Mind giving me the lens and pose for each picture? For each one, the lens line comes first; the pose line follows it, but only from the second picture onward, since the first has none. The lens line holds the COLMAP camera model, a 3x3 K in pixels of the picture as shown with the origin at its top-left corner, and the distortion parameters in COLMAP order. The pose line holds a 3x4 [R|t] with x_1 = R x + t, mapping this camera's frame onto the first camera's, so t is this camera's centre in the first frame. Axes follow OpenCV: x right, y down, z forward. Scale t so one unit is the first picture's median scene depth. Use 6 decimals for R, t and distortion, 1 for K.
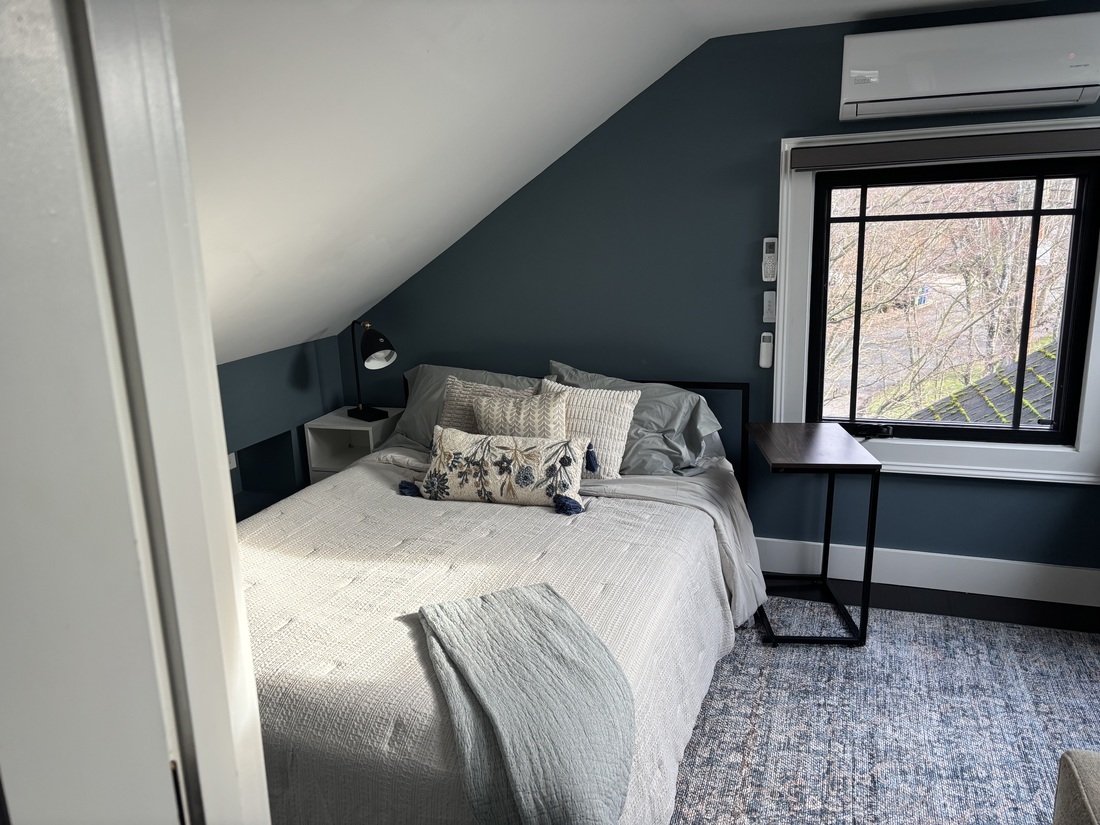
lens RADIAL K [[820.9, 0, 550.0], [0, 820.9, 412.5], [0, 0, 1]] dist [0.012256, -0.008035]
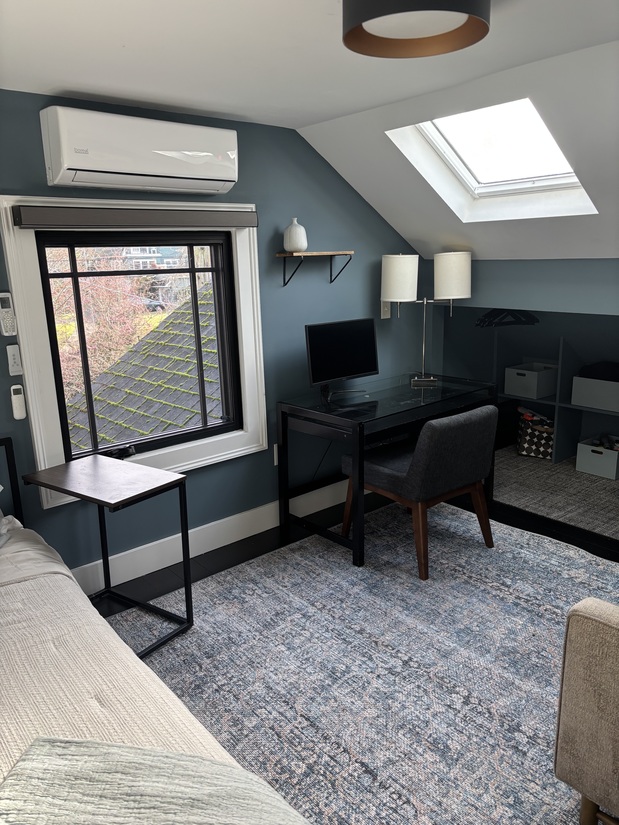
lens RADIAL K [[615.6, 0, 309.5], [0, 615.6, 412.5], [0, 0, 1]] dist [0.012256, -0.008035]
pose [[0.507369, -0.185395, 0.841549, -0.224346], [0.206592, 0.974272, 0.090080, -0.064551], [-0.836598, 0.128153, 0.532616, 0.323526]]
